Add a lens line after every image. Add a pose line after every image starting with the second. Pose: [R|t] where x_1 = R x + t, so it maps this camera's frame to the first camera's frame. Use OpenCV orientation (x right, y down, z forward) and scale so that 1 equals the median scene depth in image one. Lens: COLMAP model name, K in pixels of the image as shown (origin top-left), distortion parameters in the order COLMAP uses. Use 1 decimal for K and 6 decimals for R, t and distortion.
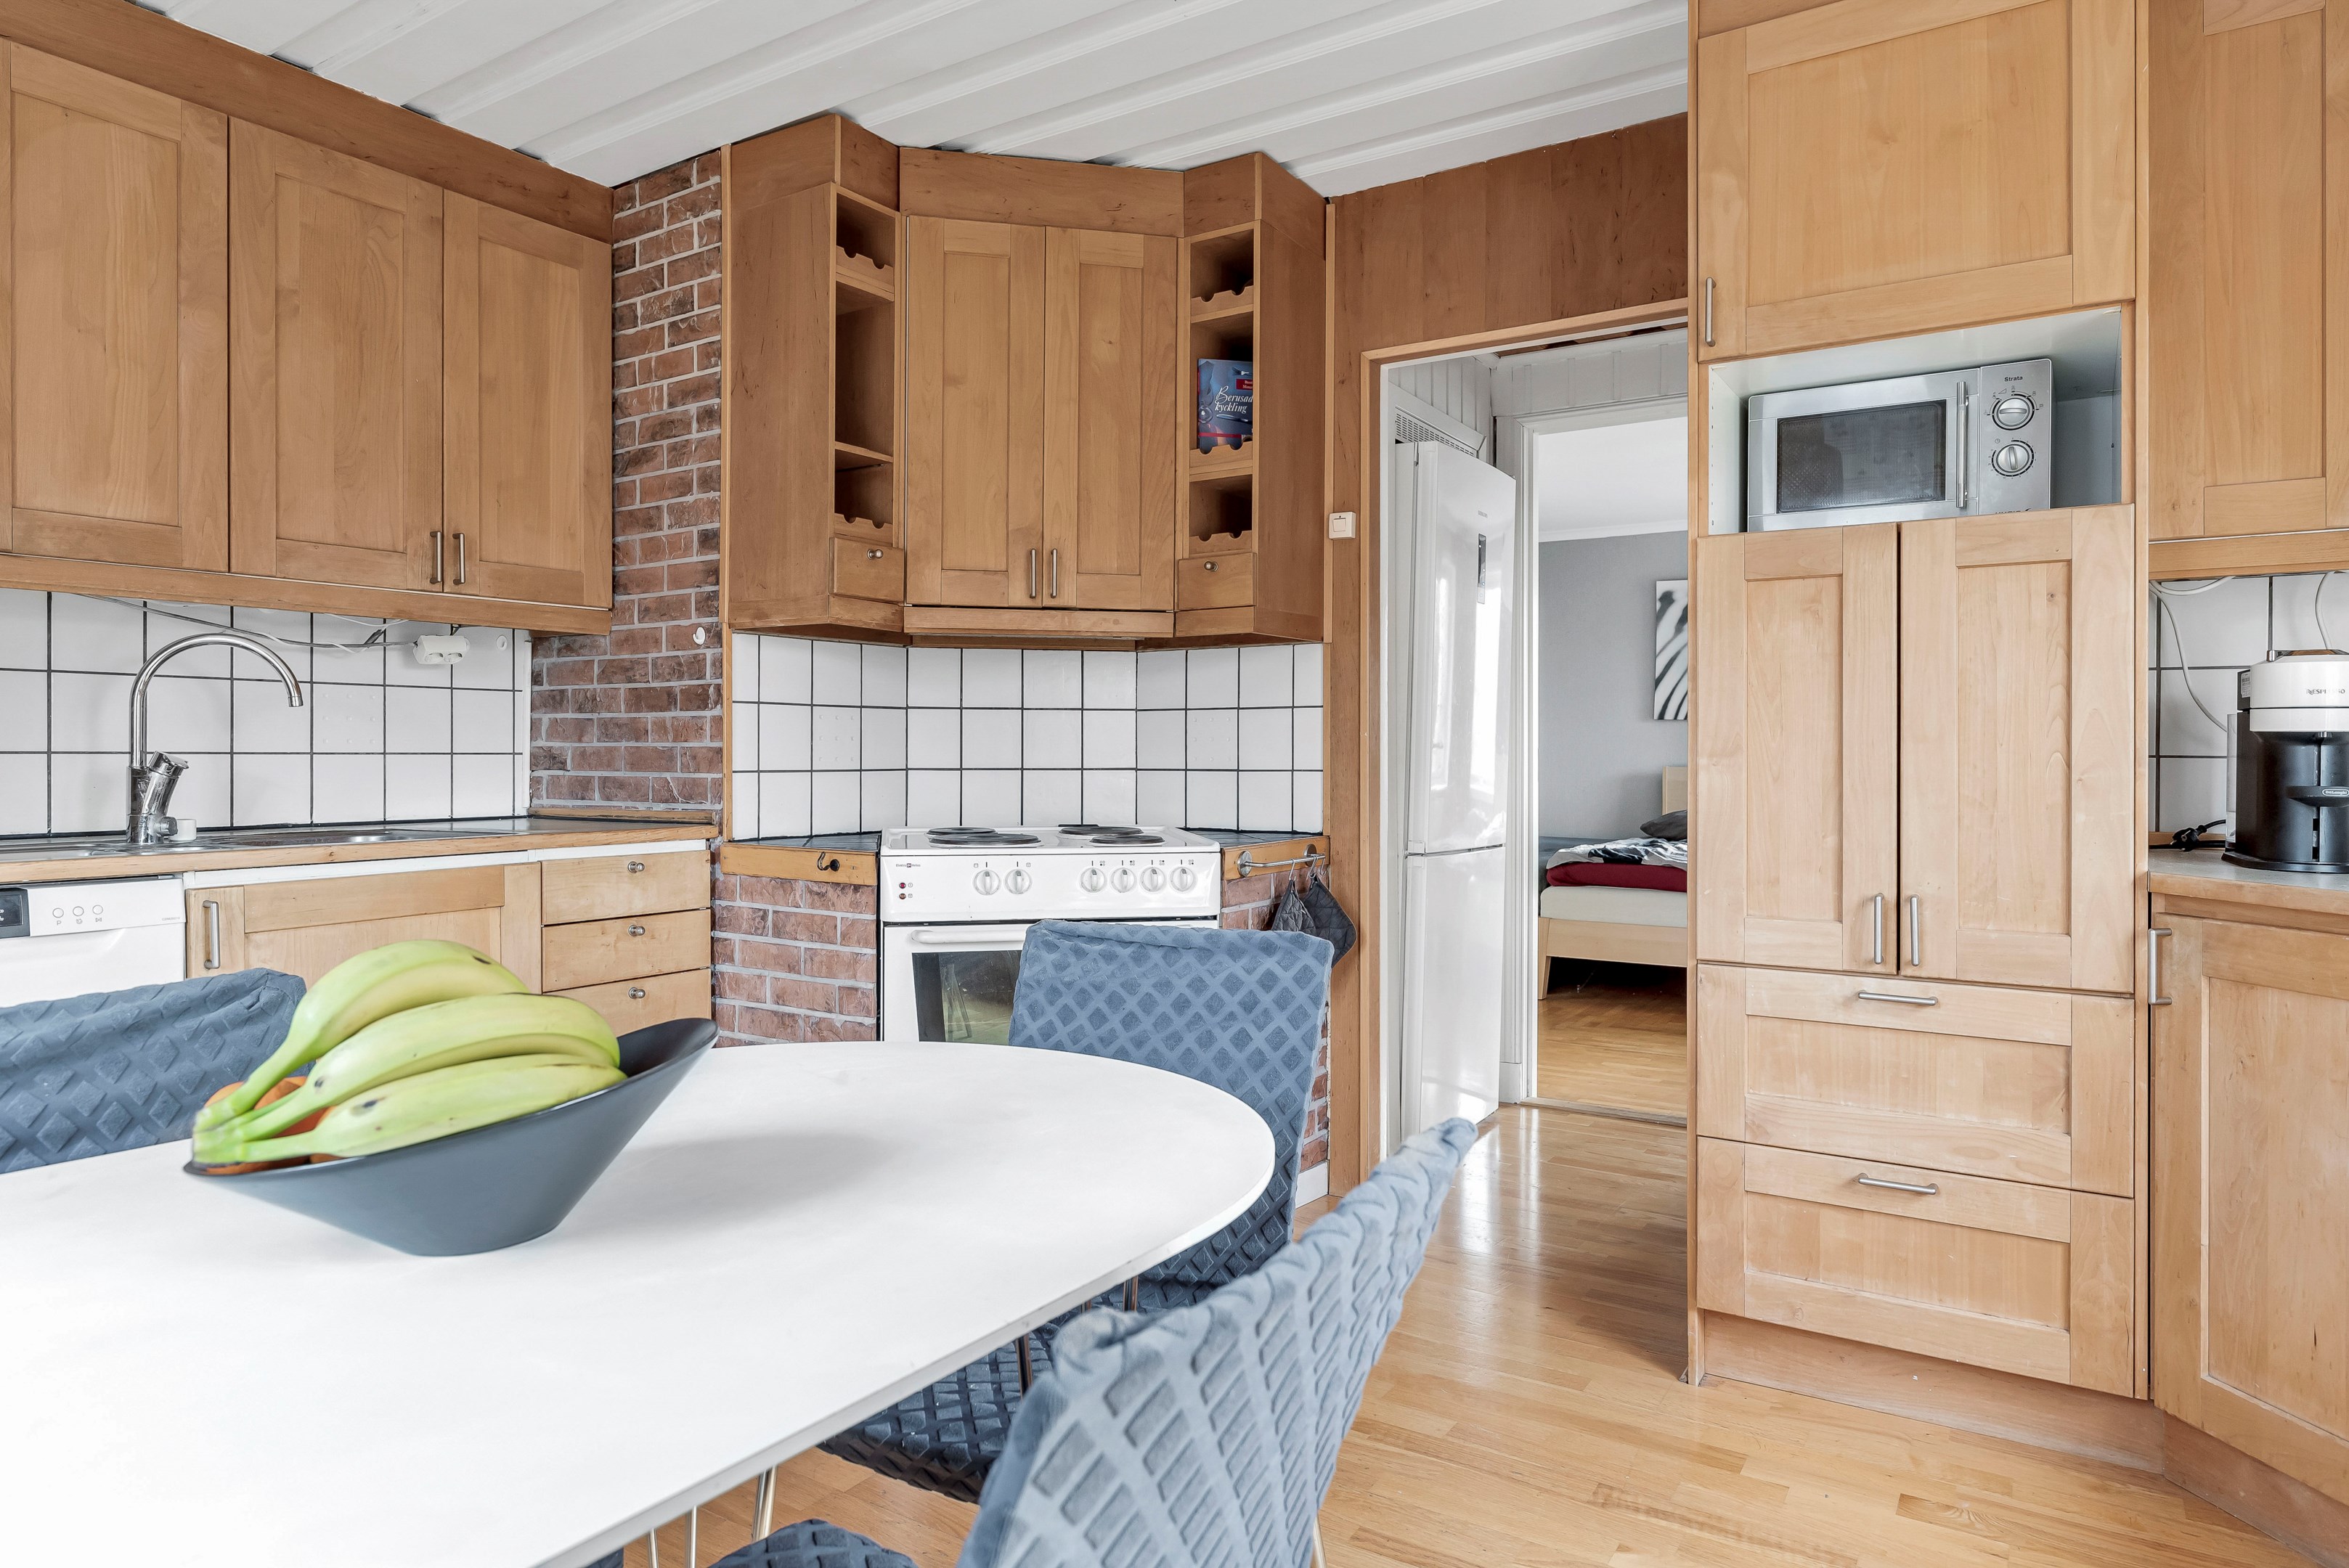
lens RADIAL K [[1399.5, 0, 1177.9], [0, 1399.5, 744.0], [0, 0, 1]] dist [-0.005675, -0.000676]
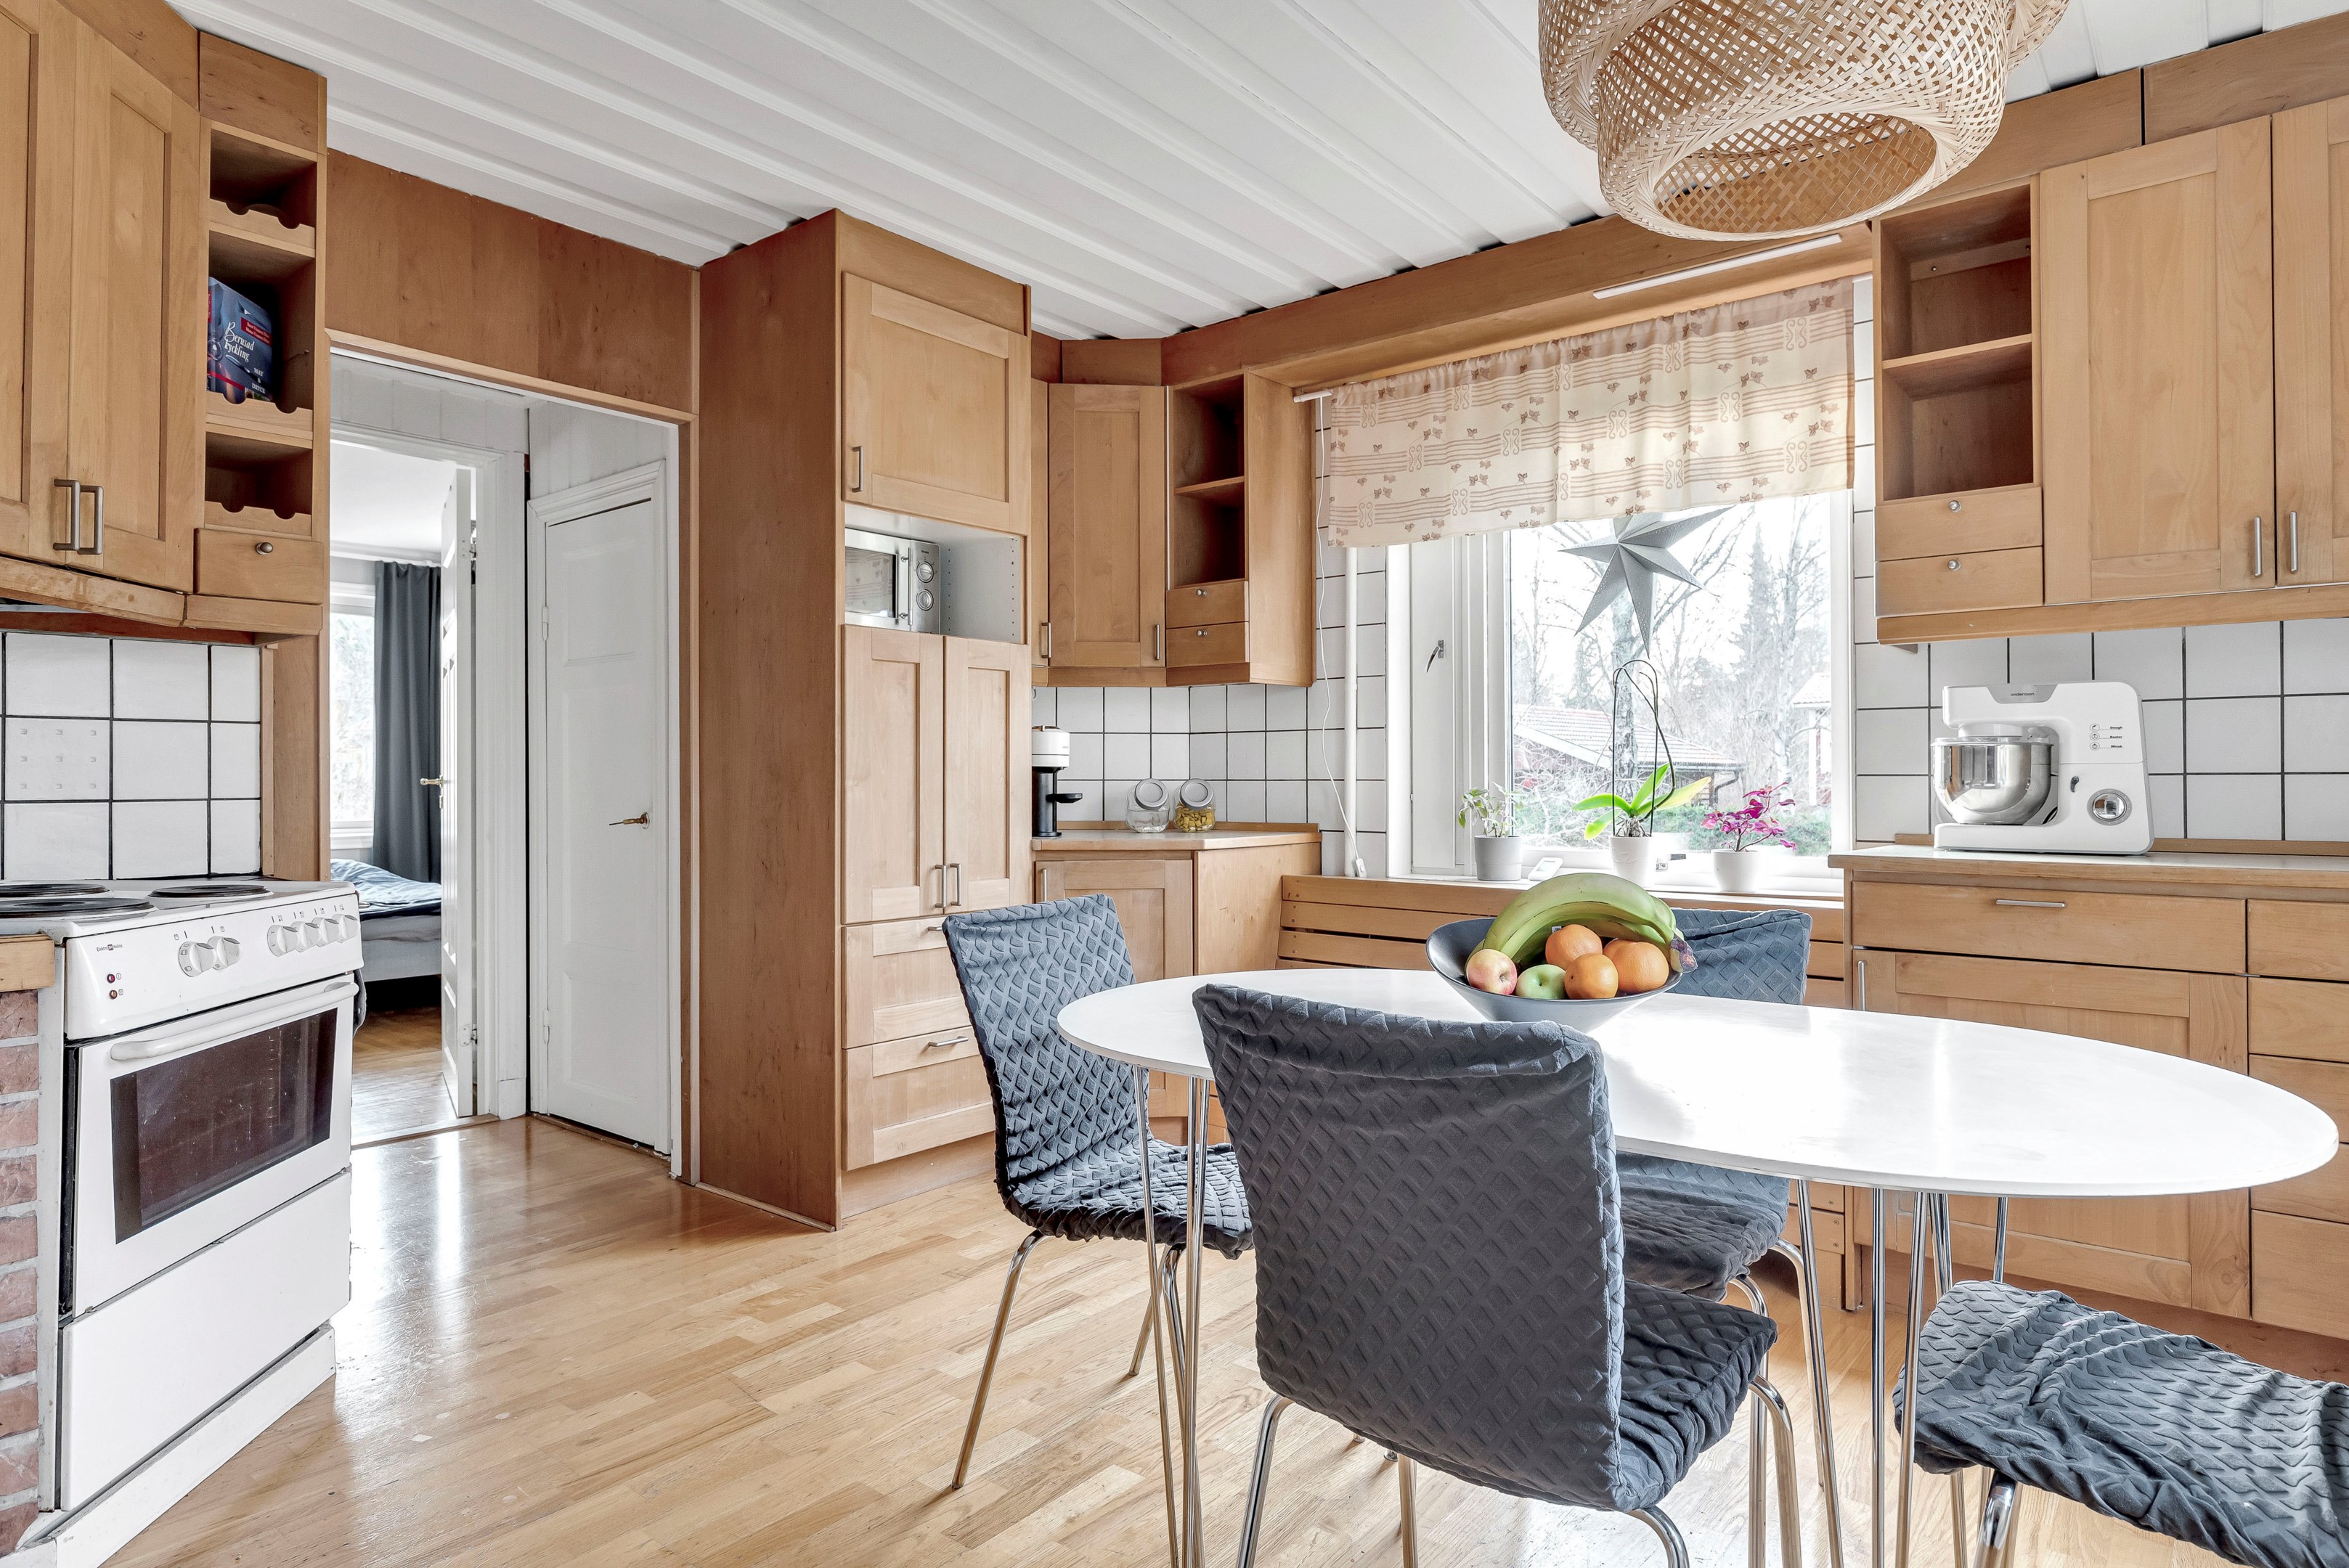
lens RADIAL K [[1347.0, 0, 1174.5], [0, 1347.0, 784.0], [0, 0, 1]] dist [0.000417, 0.000455]
pose [[0.103973, -0.002938, 0.994576, -0.776247], [-0.000658, 0.999995, 0.003023, 0.007419], [-0.994580, -0.000968, 0.103970, 0.436793]]
